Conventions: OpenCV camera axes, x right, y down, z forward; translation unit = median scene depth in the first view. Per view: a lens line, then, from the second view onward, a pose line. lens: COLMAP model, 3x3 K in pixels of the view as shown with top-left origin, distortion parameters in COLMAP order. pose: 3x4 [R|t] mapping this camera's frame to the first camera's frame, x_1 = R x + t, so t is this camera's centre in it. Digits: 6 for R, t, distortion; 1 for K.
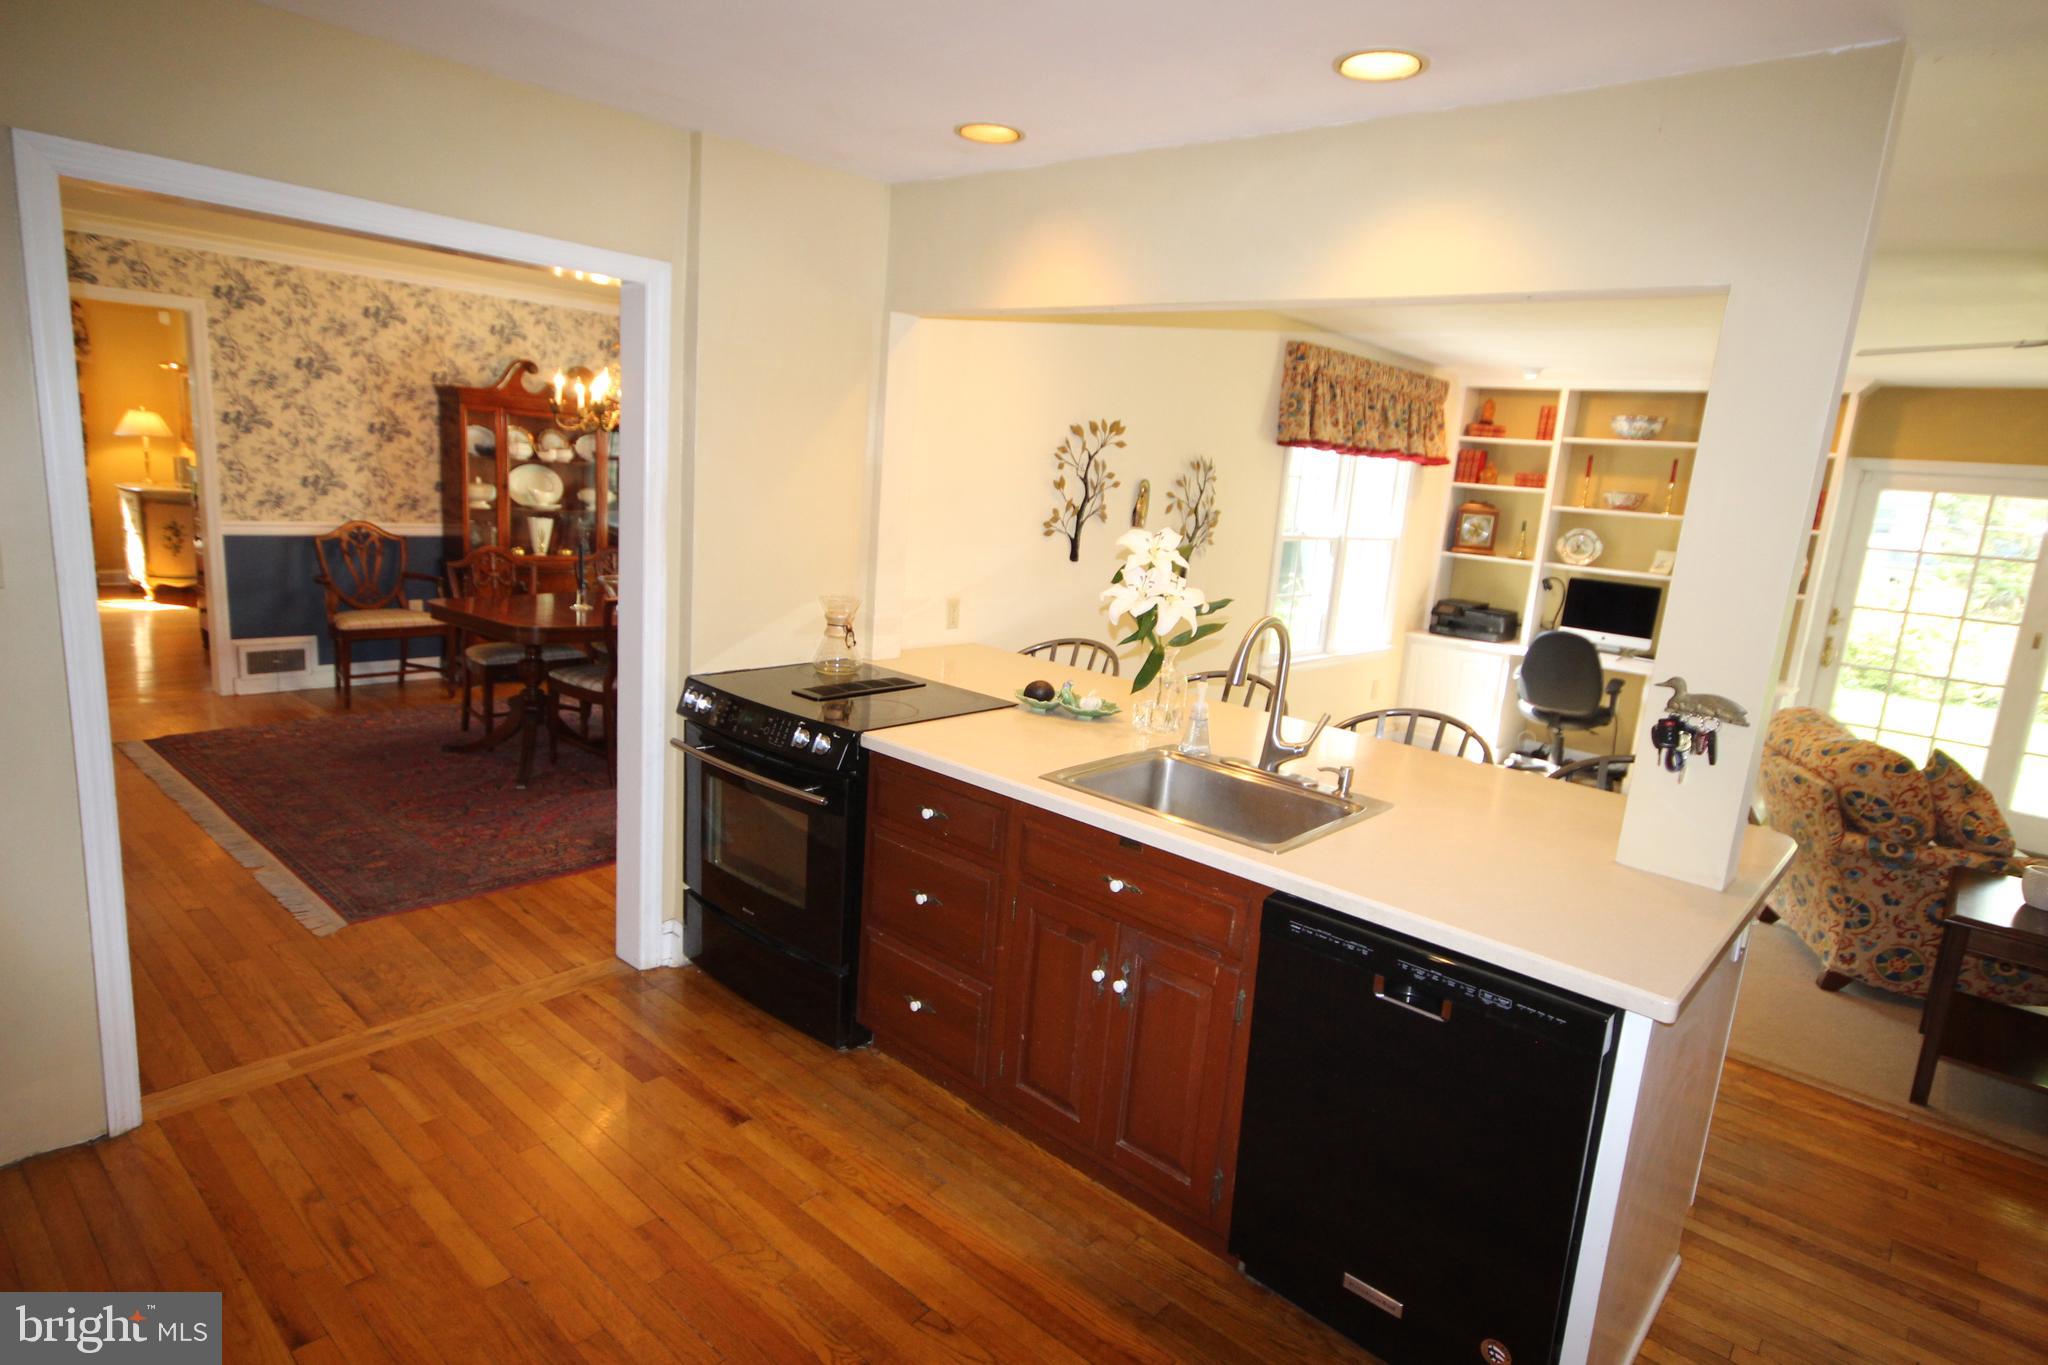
lens RADIAL K [[1119.2, 0, 1046.3], [0, 1119.2, 681.8], [0, 0, 1]] dist [0.010542, -0.000044]
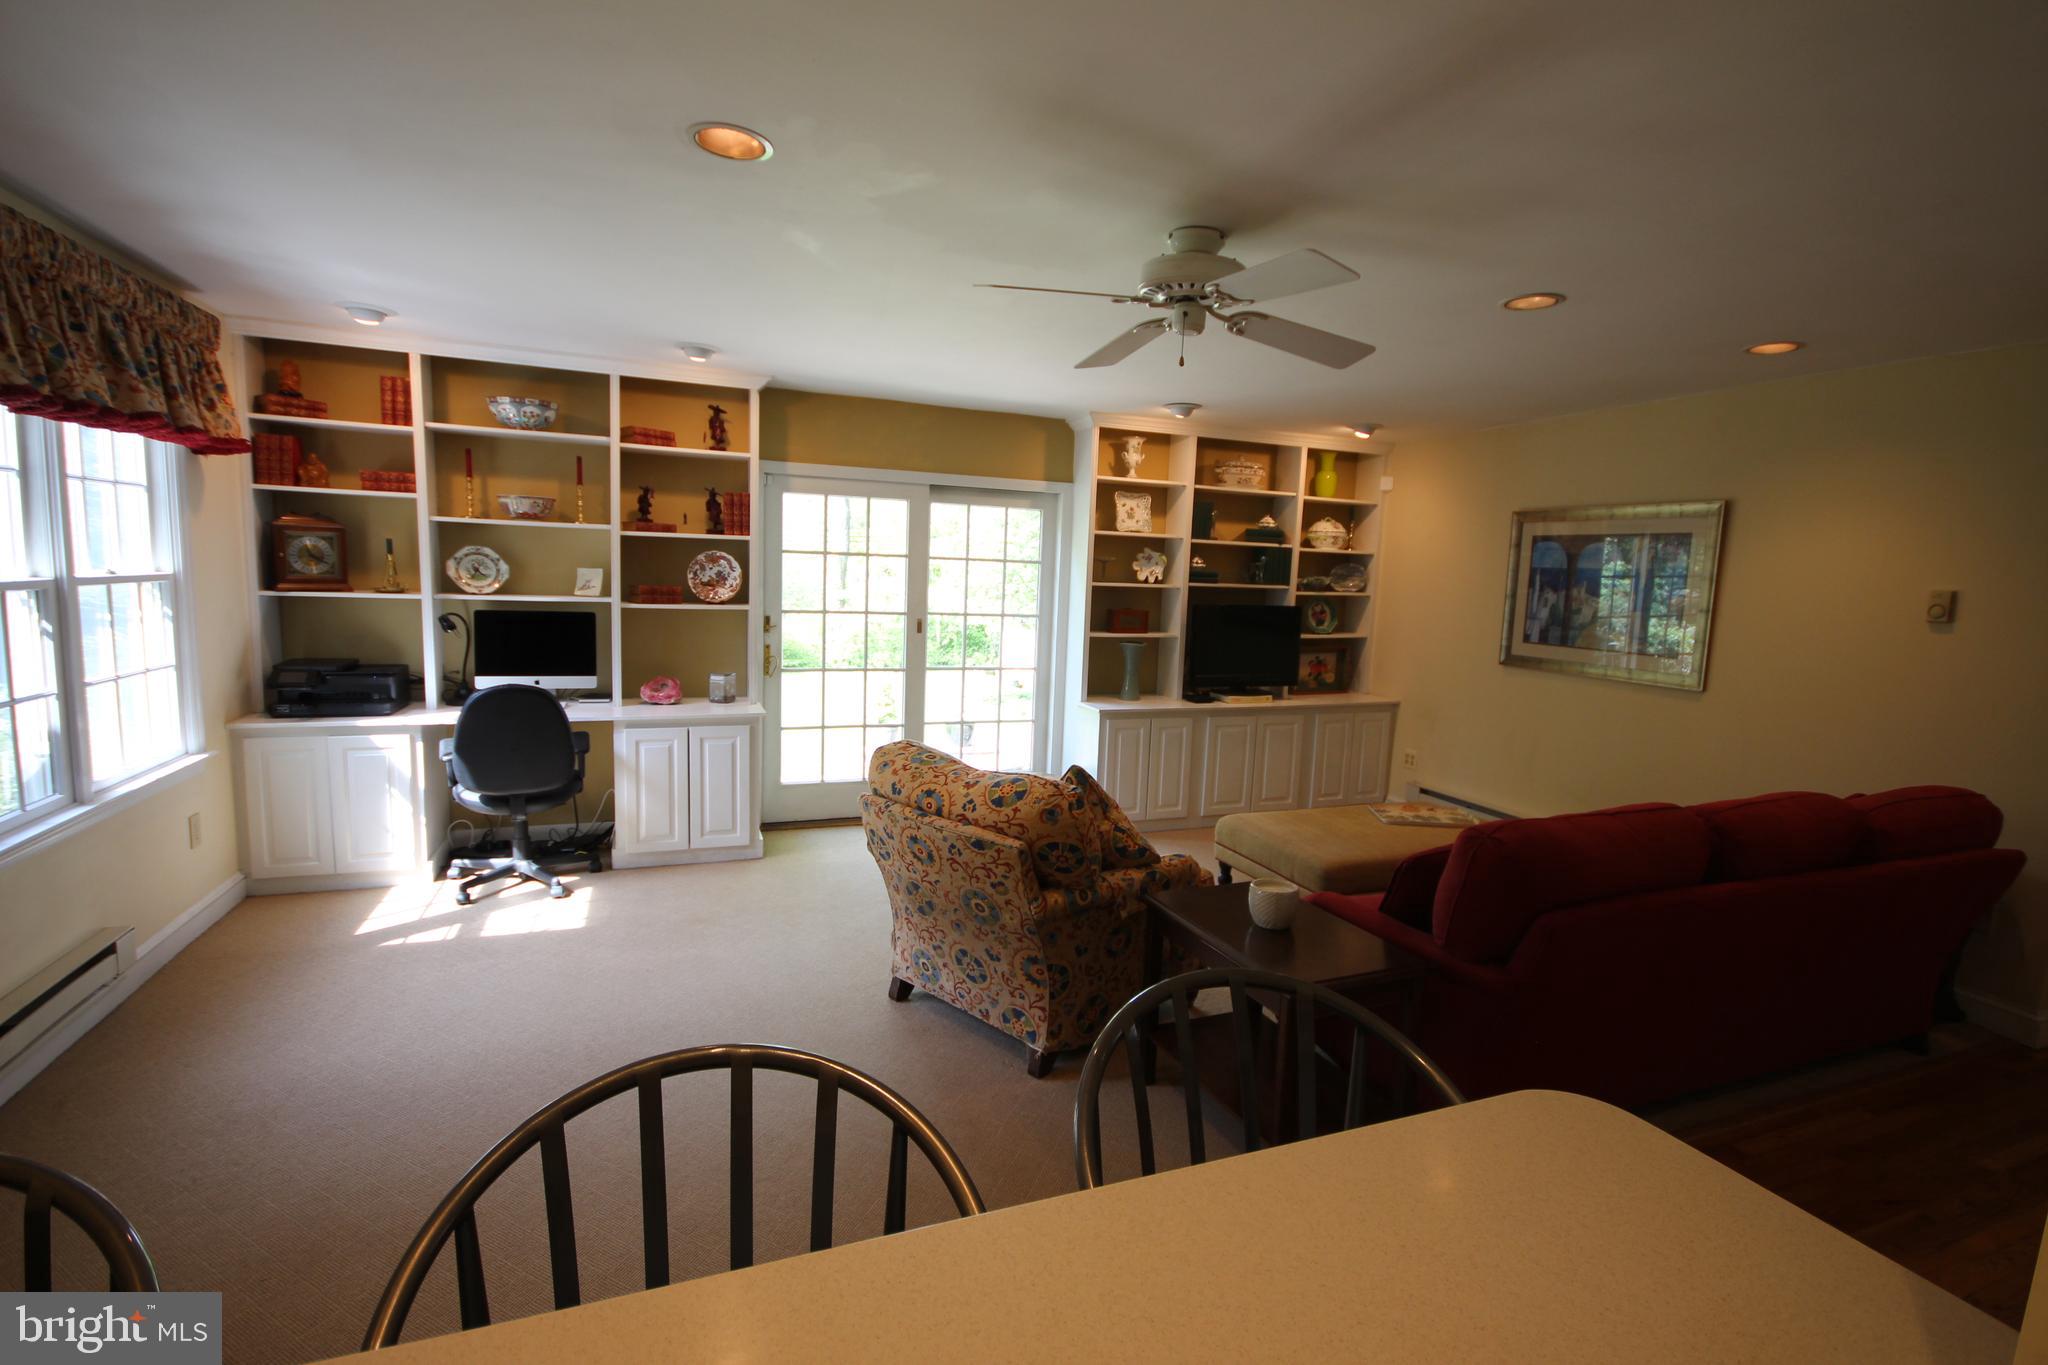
lens RADIAL K [[934.8, 0, 1024.0], [0, 934.8, 682.5], [0, 0, 1]] dist [0.016769, -0.012665]
pose [[0.458163, -0.171917, 0.872084, 0.080570], [0.164556, 0.980563, 0.106850, -0.055238], [-0.873503, 0.094552, 0.477548, 0.401998]]
